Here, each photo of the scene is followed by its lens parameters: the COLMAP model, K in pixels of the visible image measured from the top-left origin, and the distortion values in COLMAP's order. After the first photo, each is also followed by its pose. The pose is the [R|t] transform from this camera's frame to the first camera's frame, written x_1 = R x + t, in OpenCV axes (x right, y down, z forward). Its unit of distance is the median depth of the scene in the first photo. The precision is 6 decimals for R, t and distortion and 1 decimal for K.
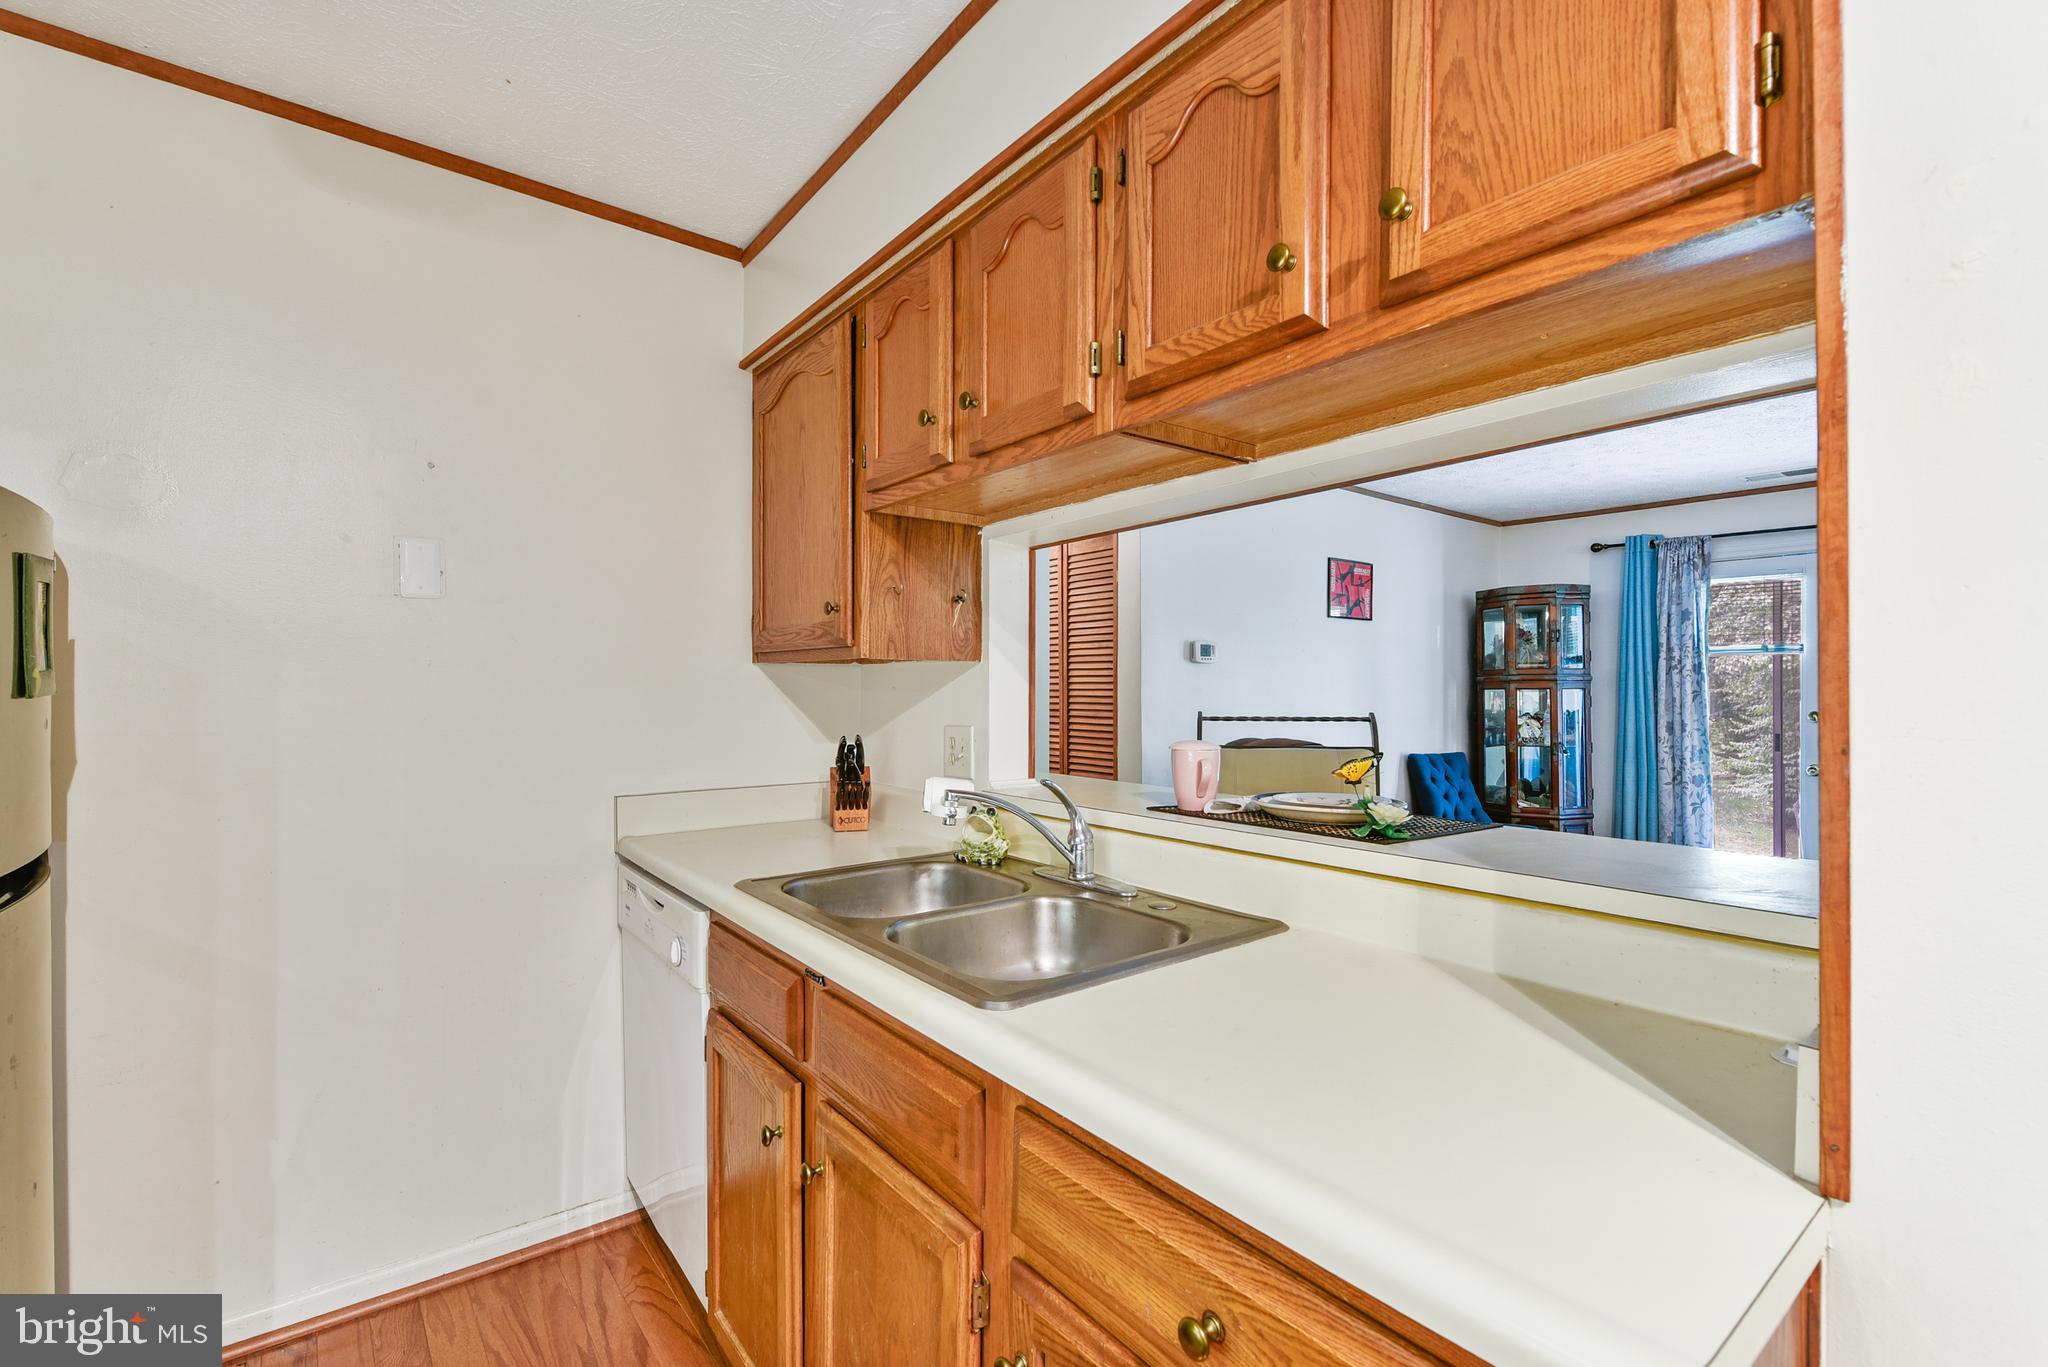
lens RADIAL K [[906.2, 0, 1036.8], [0, 906.2, 685.7], [0, 0, 1]] dist [0.016437, -0.010994]
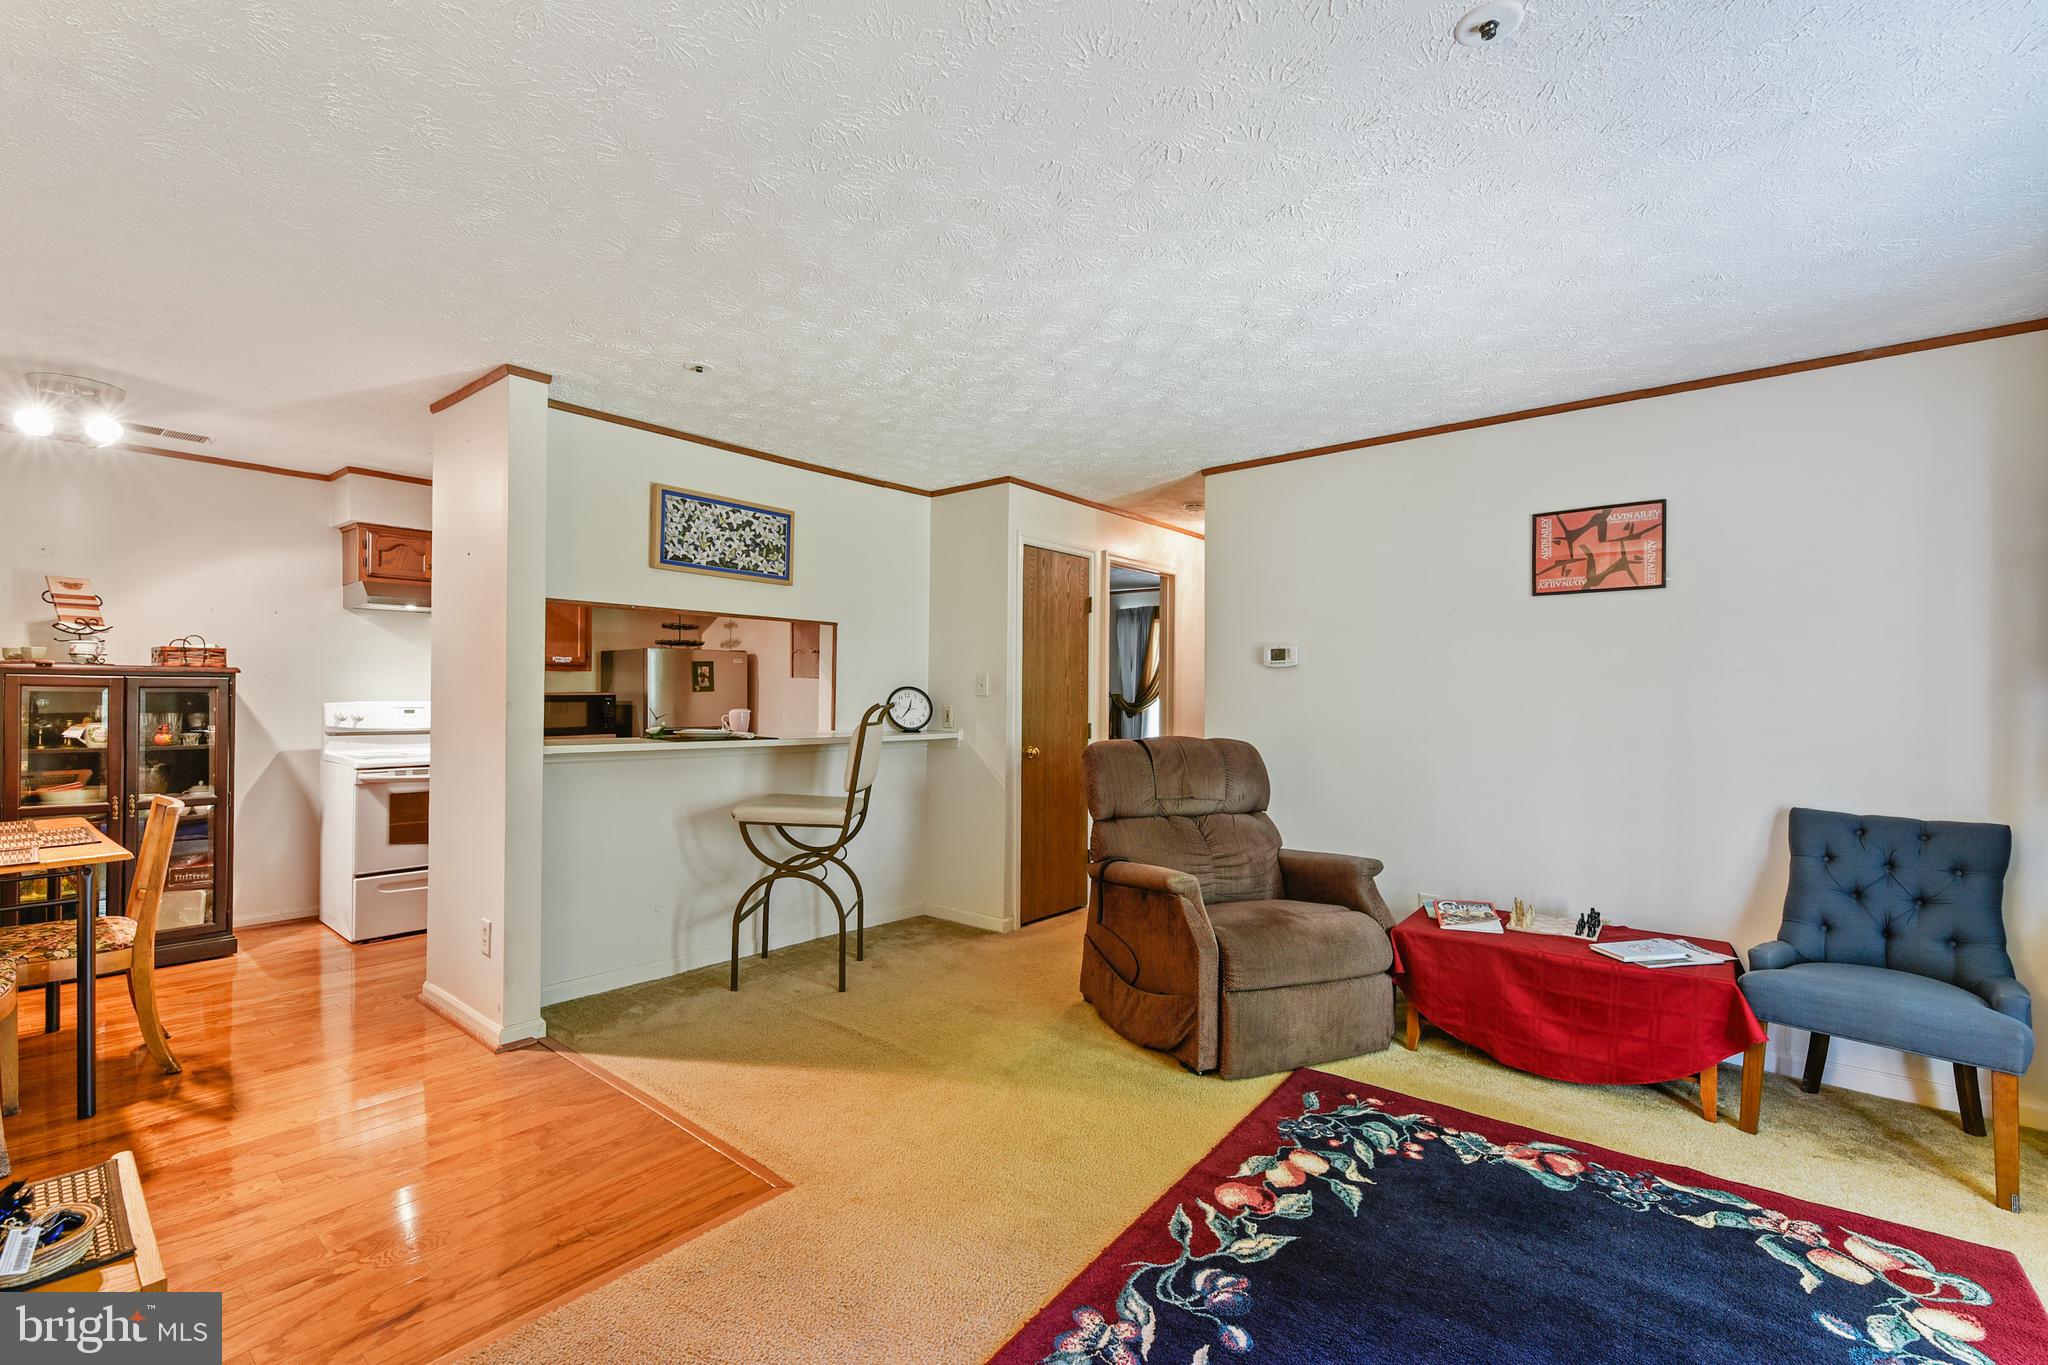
lens RADIAL K [[893.7, 0, 1023.2], [0, 893.7, 690.9], [0, 0, 1]] dist [0.015144, -0.011436]
pose [[0.189795, -0.006261, -0.981804, 2.984237], [-0.003824, 0.999967, -0.007116, 0.026534], [0.981816, 0.005105, 0.189765, 1.423545]]
